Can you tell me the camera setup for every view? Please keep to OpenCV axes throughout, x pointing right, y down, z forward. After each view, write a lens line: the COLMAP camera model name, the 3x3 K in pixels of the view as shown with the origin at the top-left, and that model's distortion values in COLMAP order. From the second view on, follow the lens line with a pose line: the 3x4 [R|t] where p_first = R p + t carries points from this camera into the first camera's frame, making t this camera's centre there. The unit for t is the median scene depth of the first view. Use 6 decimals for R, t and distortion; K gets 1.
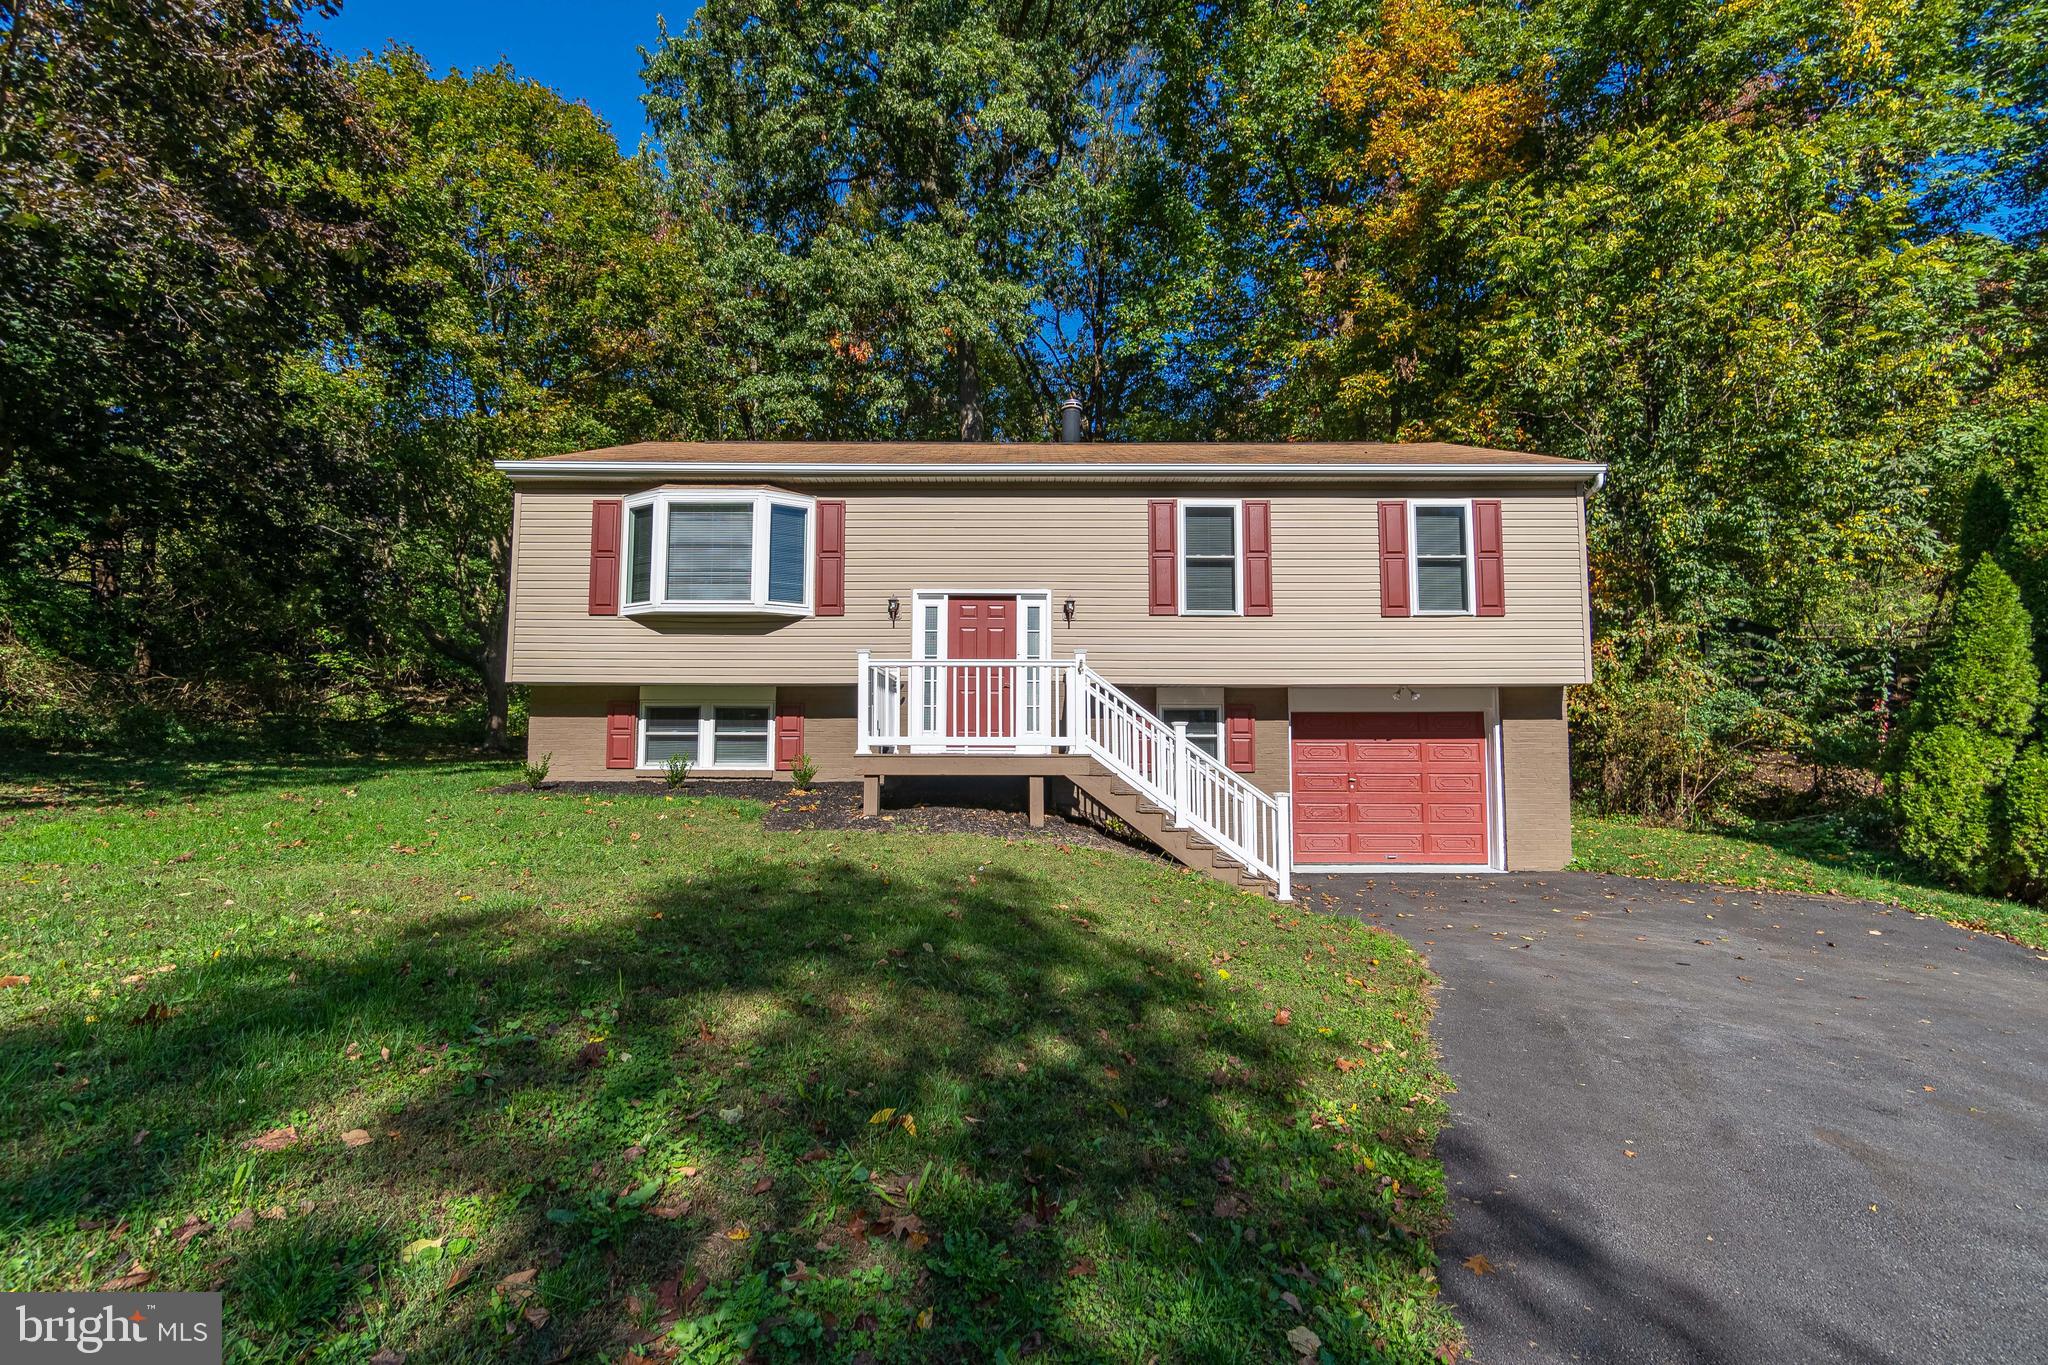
lens RADIAL K [[894.3, 0, 1017.4], [0, 894.3, 696.6], [0, 0, 1]] dist [-0.003275, -0.000076]
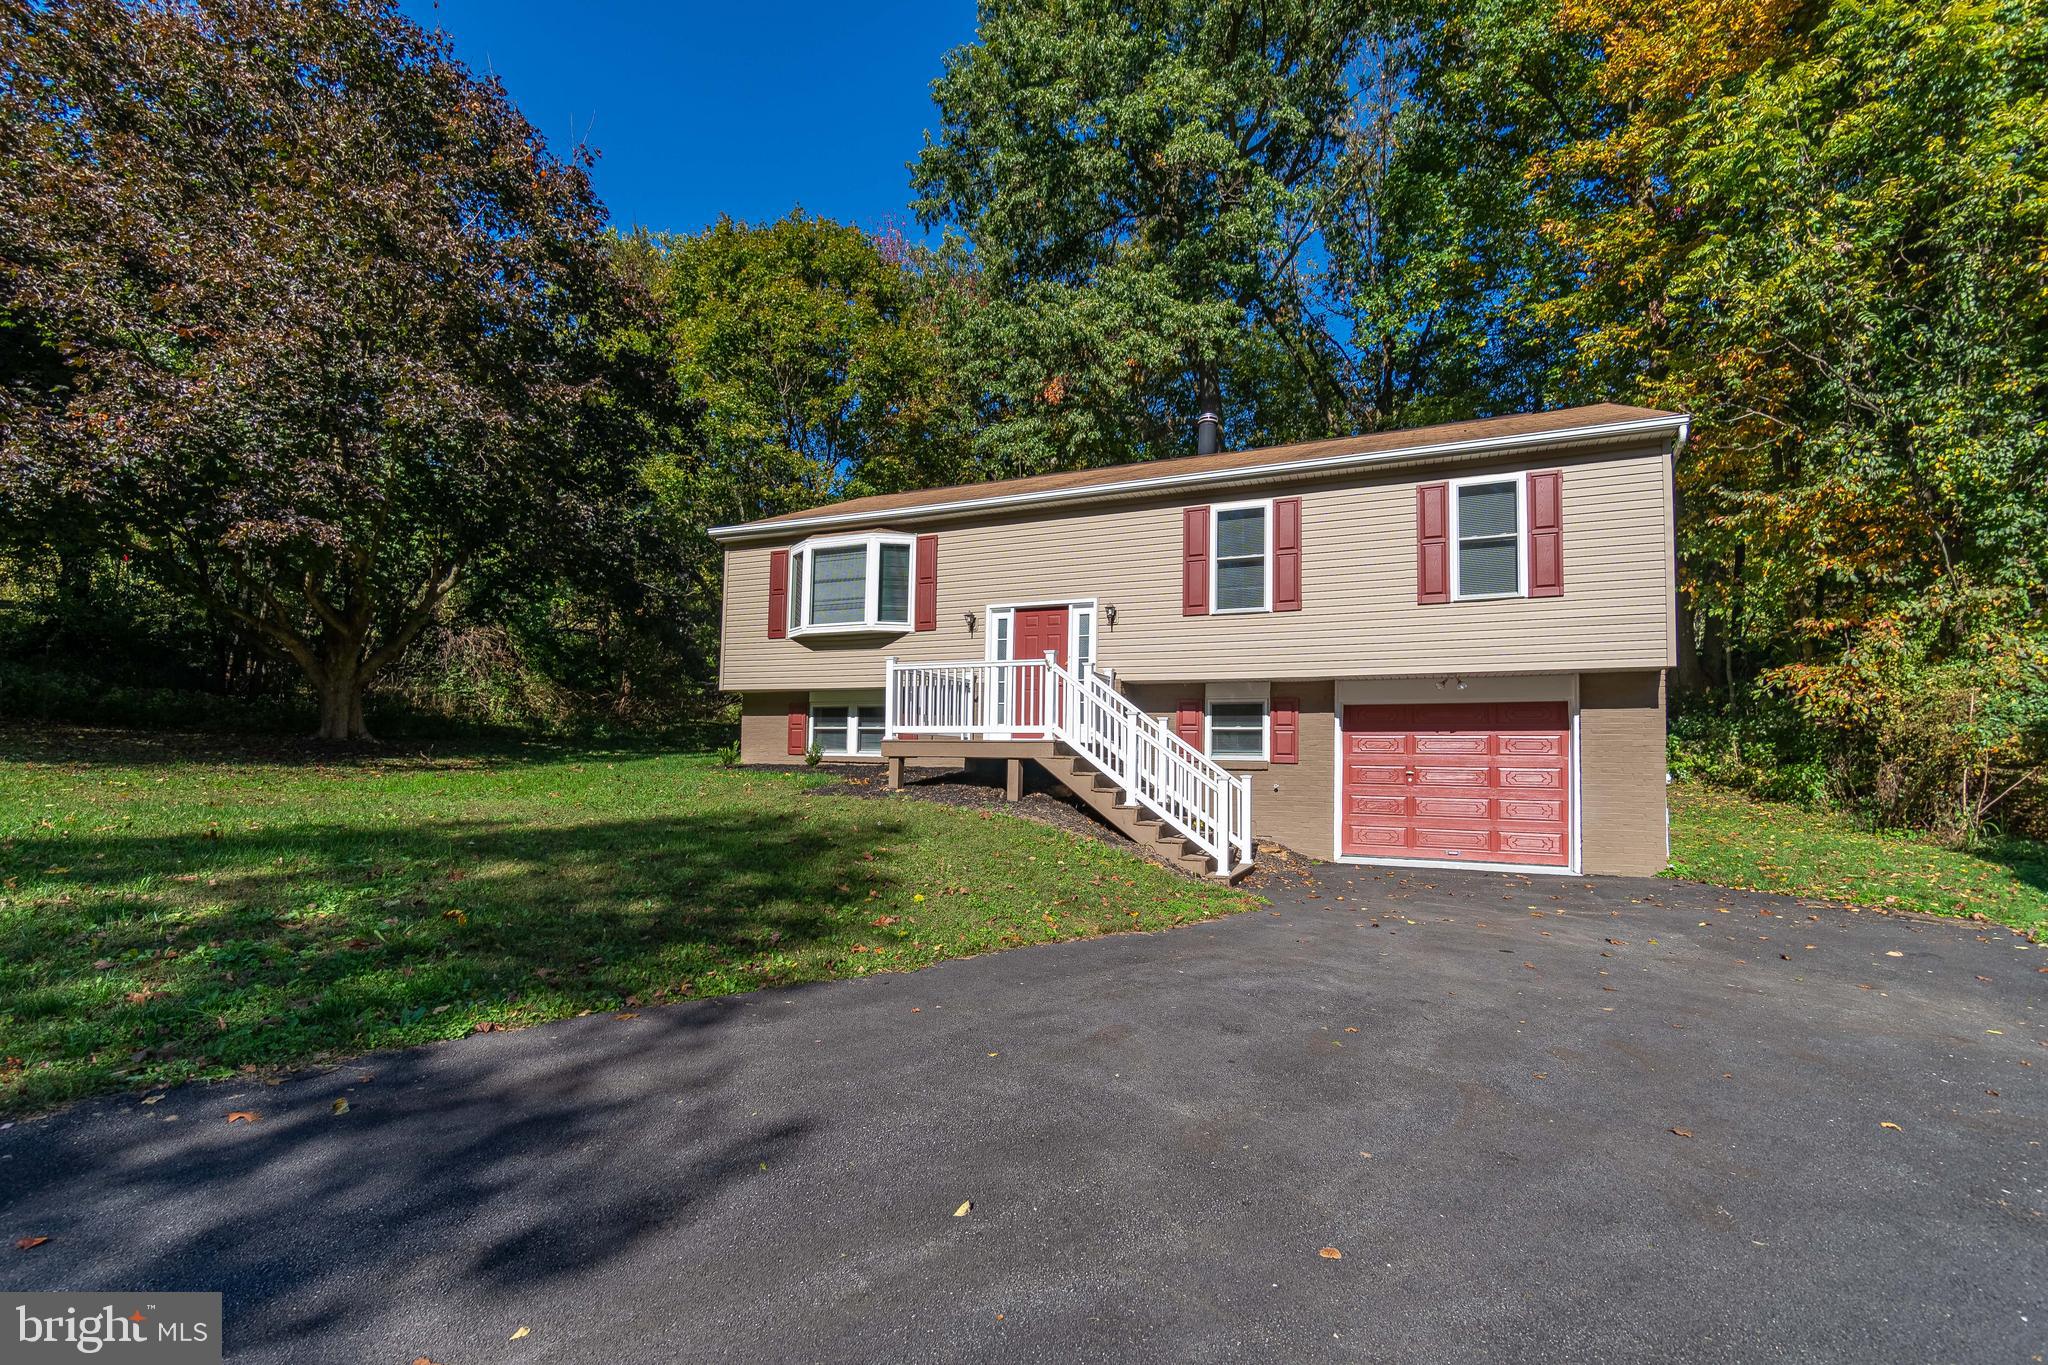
lens RADIAL K [[858.4, 0, 1026.0], [0, 858.4, 720.8], [0, 0, 1]] dist [0.001169, 0.000334]
pose [[0.920582, -0.006974, -0.390488, 0.374294], [0.013320, 0.999820, 0.013545, 0.018564], [0.390323, -0.017670, 0.920508, -0.029879]]
